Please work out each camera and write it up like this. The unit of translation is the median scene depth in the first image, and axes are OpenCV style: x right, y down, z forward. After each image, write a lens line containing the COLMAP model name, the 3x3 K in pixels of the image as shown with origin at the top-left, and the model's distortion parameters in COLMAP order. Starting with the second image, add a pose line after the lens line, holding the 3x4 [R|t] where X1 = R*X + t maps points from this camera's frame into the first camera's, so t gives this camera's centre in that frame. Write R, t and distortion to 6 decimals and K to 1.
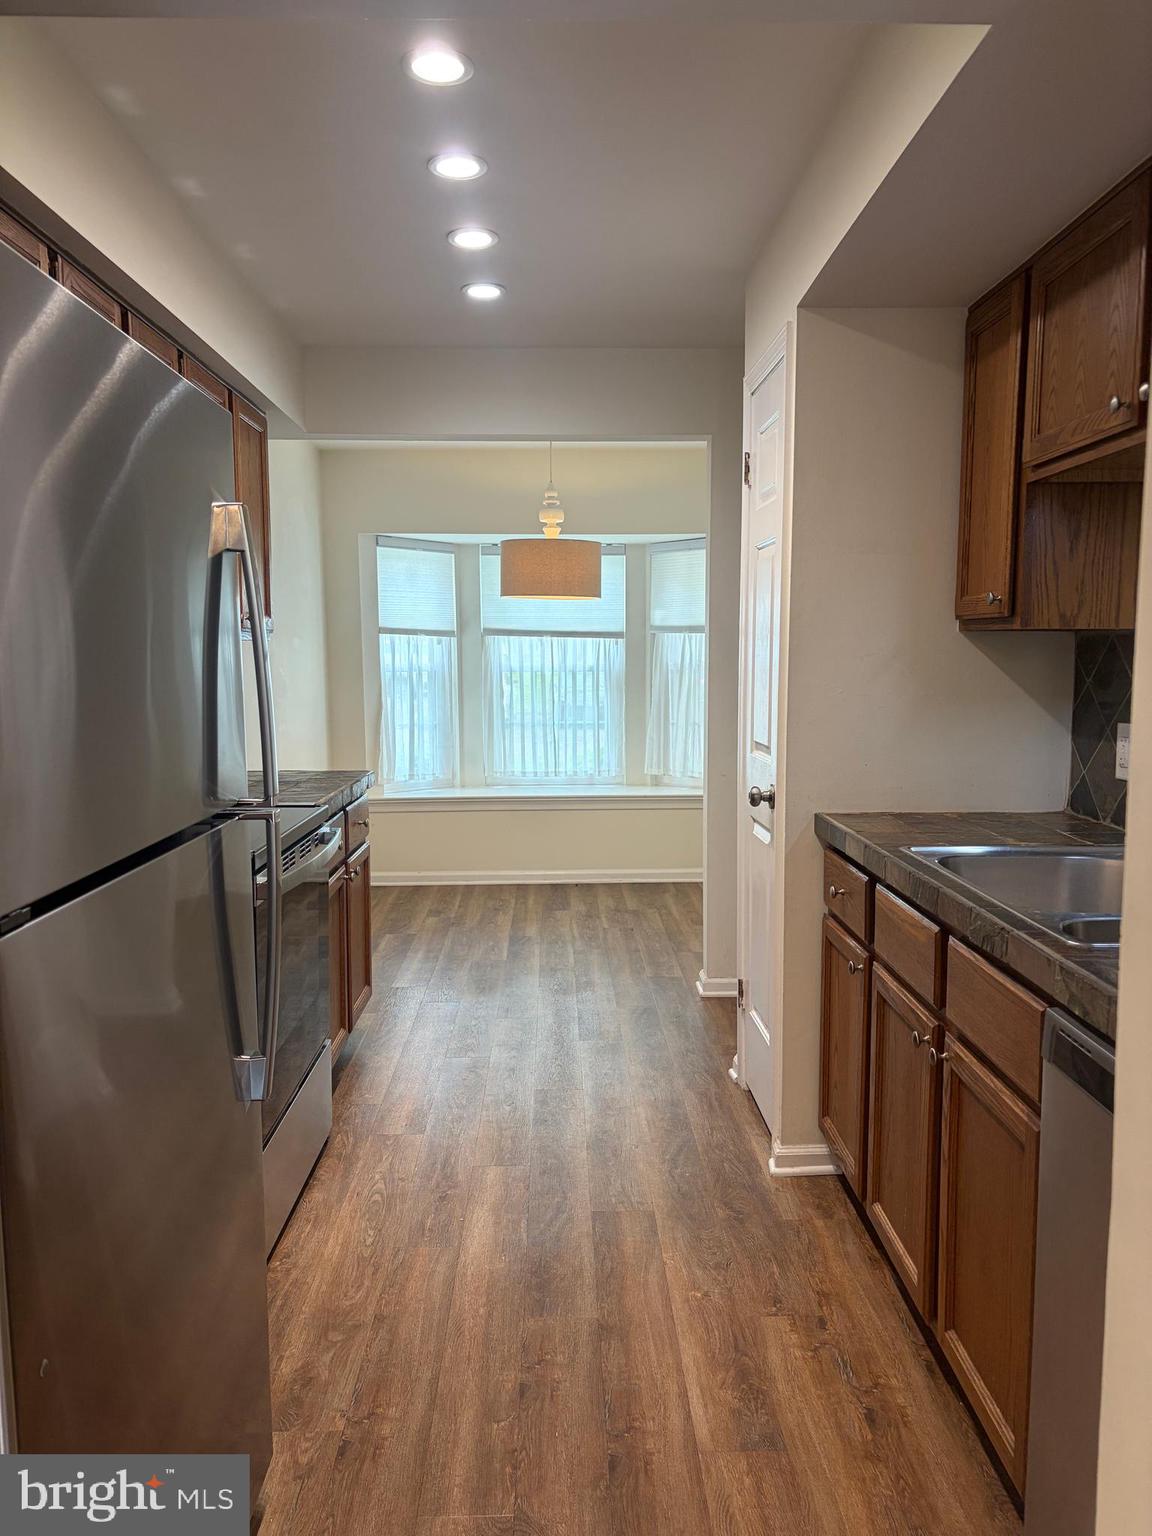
lens RADIAL K [[1148.5, 0, 576.3], [0, 1148.5, 771.0], [0, 0, 1]] dist [0.035314, -0.044711]
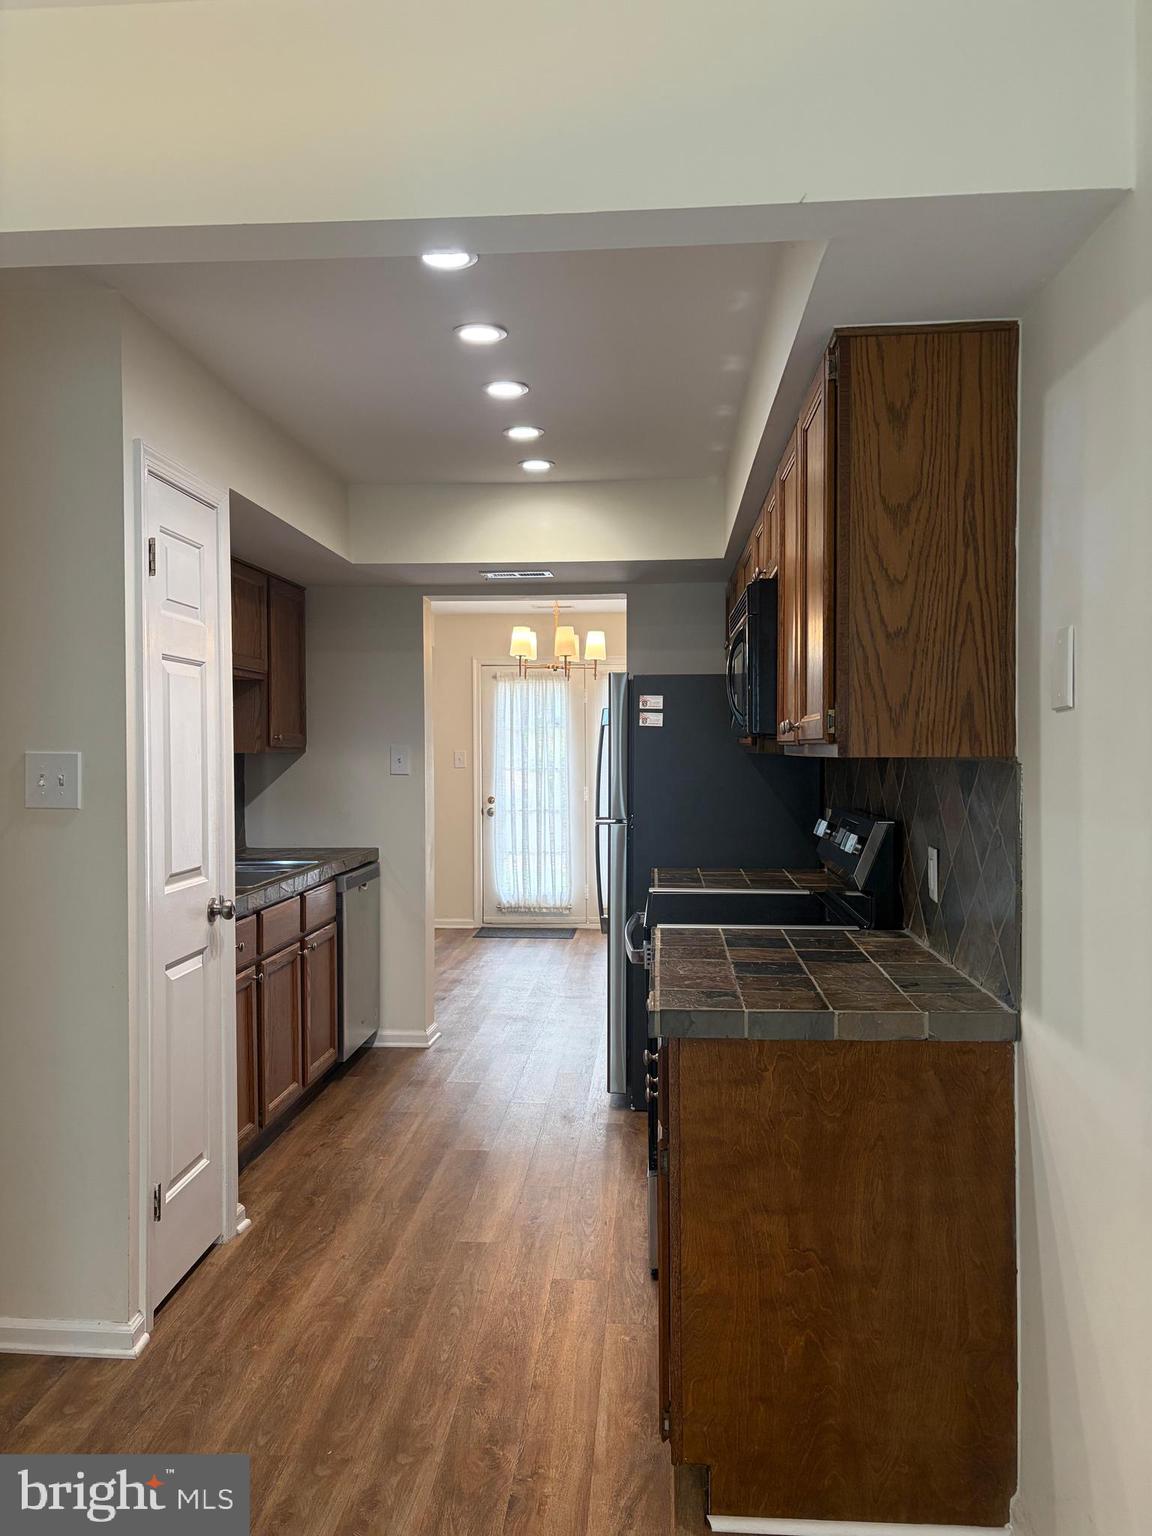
lens RADIAL K [[1148.5, 0, 571.5], [0, 1148.5, 765.9], [0, 0, 1]] dist [0.035314, -0.044711]
pose [[-0.995460, 0.007841, 0.094853, -0.299698], [0.019224, 0.992624, 0.119698, -0.267600], [-0.093215, 0.120978, -0.988269, 2.344354]]
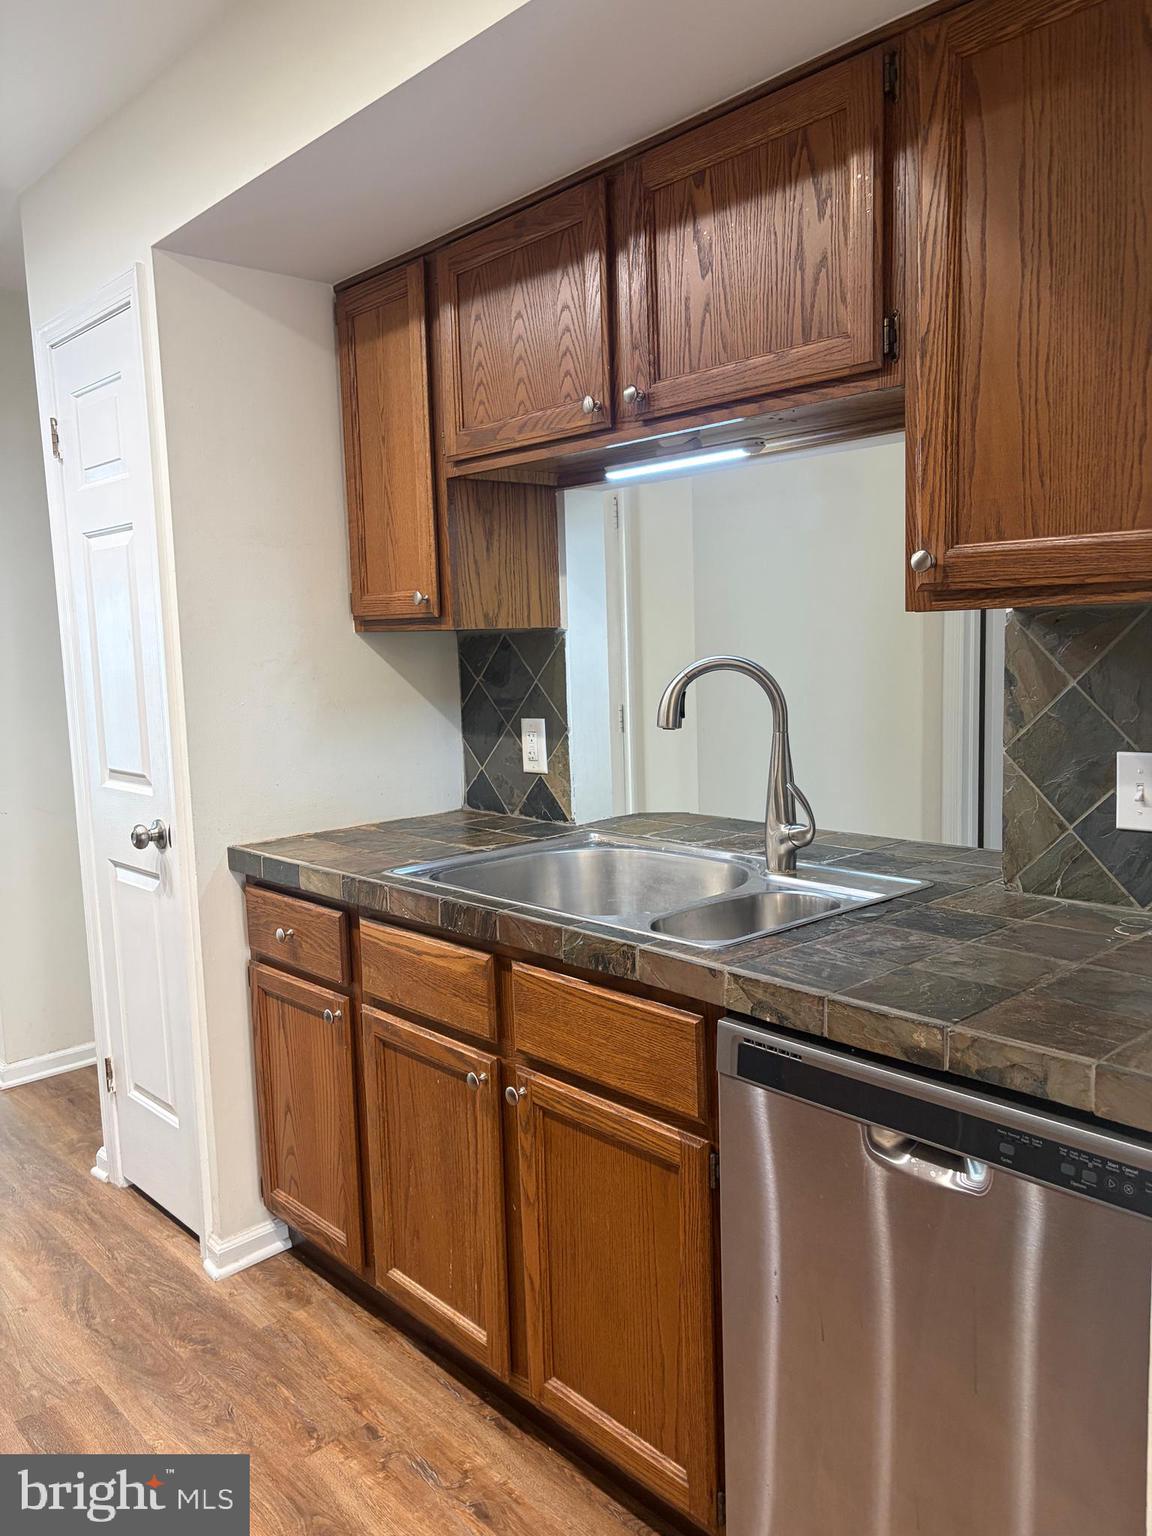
lens RADIAL K [[1148.5, 0, 561.4], [0, 1148.5, 760.8], [0, 0, 1]] dist [0.035314, -0.044711]
pose [[0.753254, -0.096108, 0.650670, -0.175532], [0.100584, 0.994463, 0.030446, -0.031578], [-0.649993, 0.042514, 0.758750, 0.201935]]
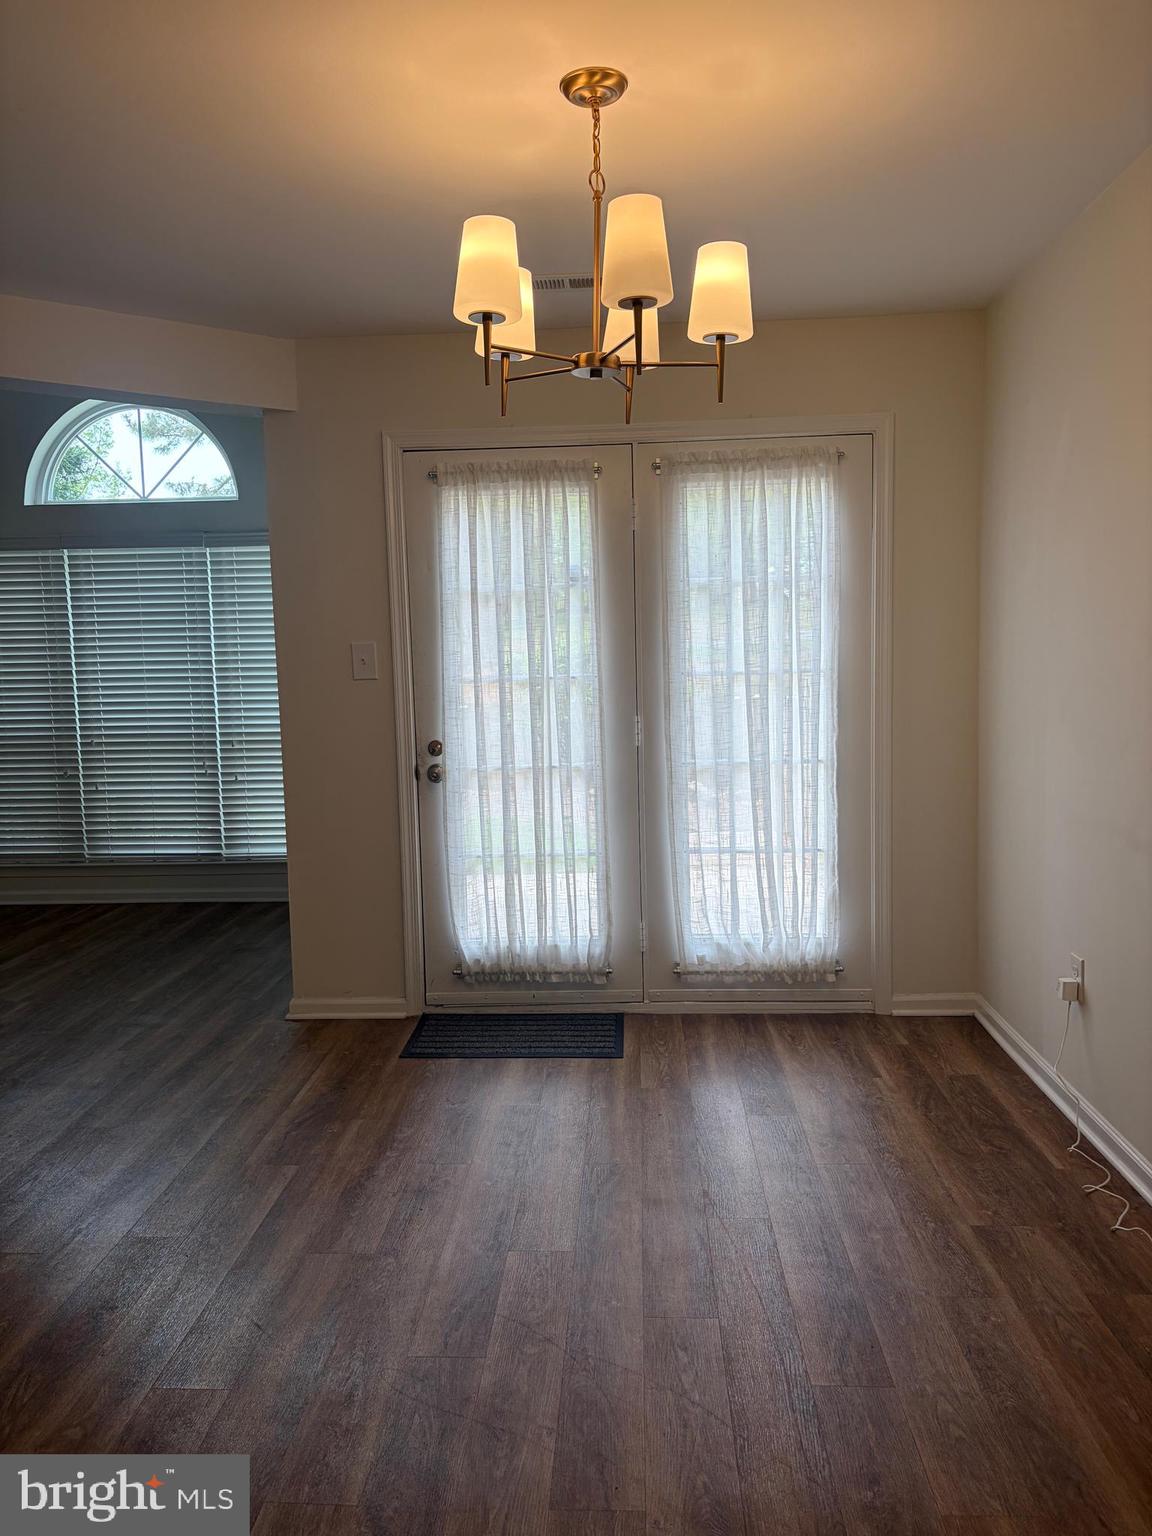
lens RADIAL K [[1144.7, 0, 573.0], [0, 1144.7, 773.0], [0, 0, 1]] dist [0.043949, 0.003404]
pose [[-0.996505, 0.017619, 0.081656, -0.203108], [0.035220, 0.974990, 0.219442, -0.189136], [-0.075748, 0.221551, -0.972202, 1.627143]]
